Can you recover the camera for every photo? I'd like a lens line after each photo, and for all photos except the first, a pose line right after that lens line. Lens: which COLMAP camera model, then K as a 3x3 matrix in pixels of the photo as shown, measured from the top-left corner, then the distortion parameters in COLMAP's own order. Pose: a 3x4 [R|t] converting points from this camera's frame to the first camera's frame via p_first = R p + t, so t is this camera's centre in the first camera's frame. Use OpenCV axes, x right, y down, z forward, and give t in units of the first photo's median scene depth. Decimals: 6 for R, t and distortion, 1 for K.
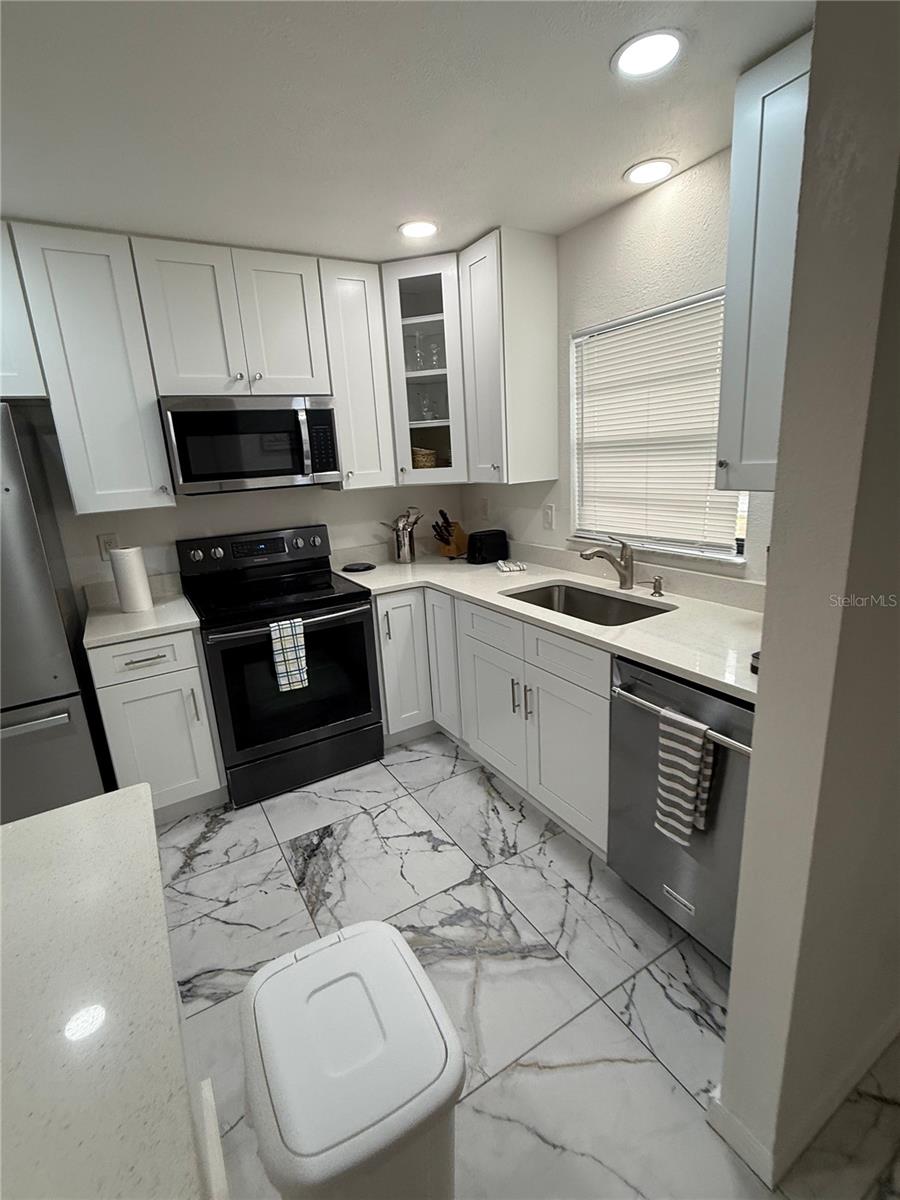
lens RADIAL K [[553.3, 0, 454.7], [0, 553.3, 597.1], [0, 0, 1]] dist [-0.004206, -0.000877]
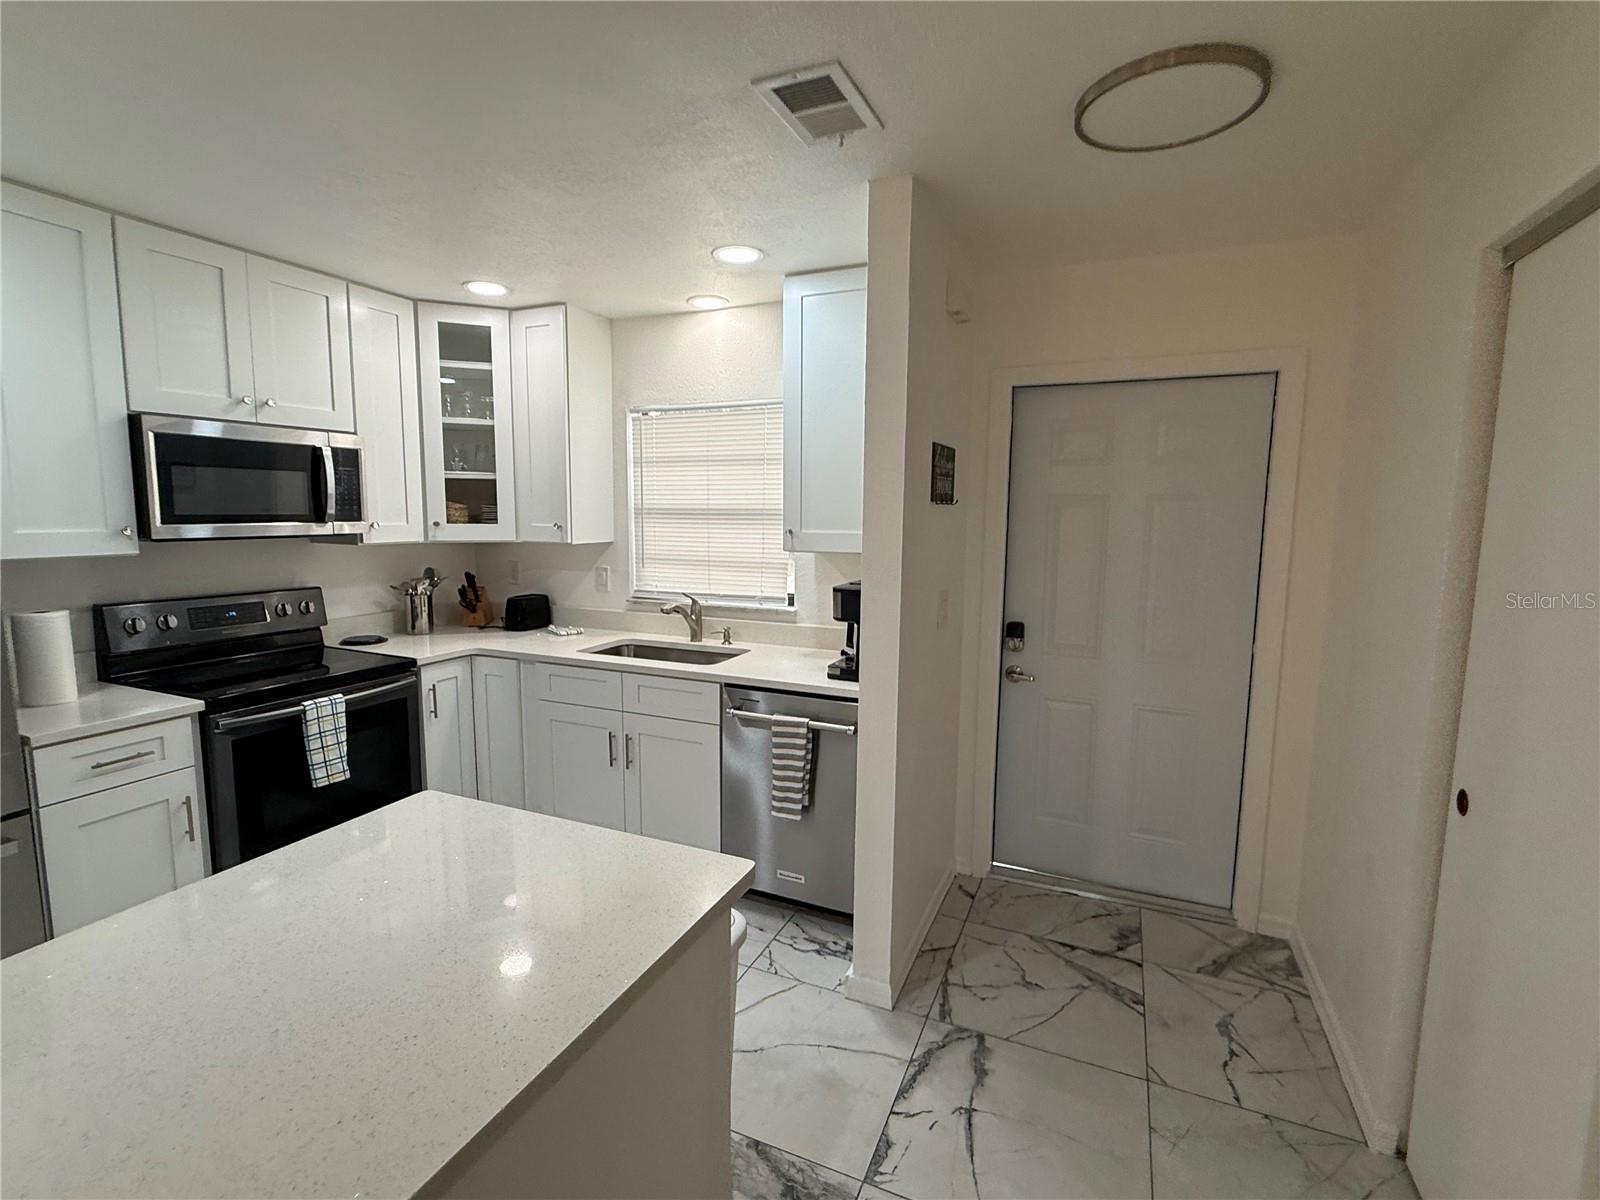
lens RADIAL K [[737.7, 0, 797.7], [0, 737.7, 598.6], [0, 0, 1]] dist [-0.004206, -0.000877]
pose [[0.813211, -0.003559, 0.581958, -0.368316], [0.090238, 0.988658, -0.120049, 0.092564], [-0.574931, 0.150140, 0.804309, -0.291942]]
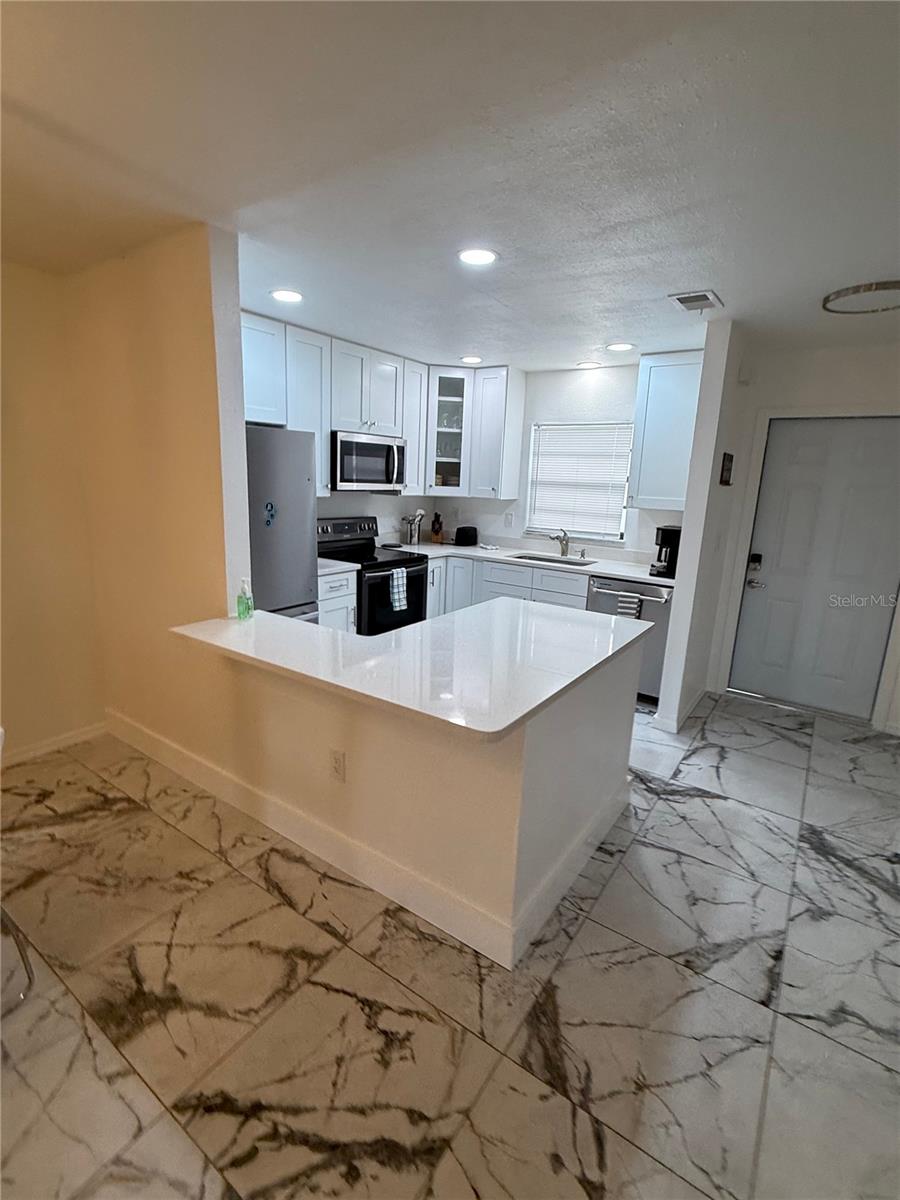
lens RADIAL K [[553.3, 0, 453.2], [0, 553.3, 598.0], [0, 0, 1]] dist [-0.004206, -0.000877]
pose [[0.906689, 0.002514, 0.421792, -0.873125], [0.013403, 0.999305, -0.034769, 0.194634], [-0.421586, 0.037178, 0.906026, -0.610853]]
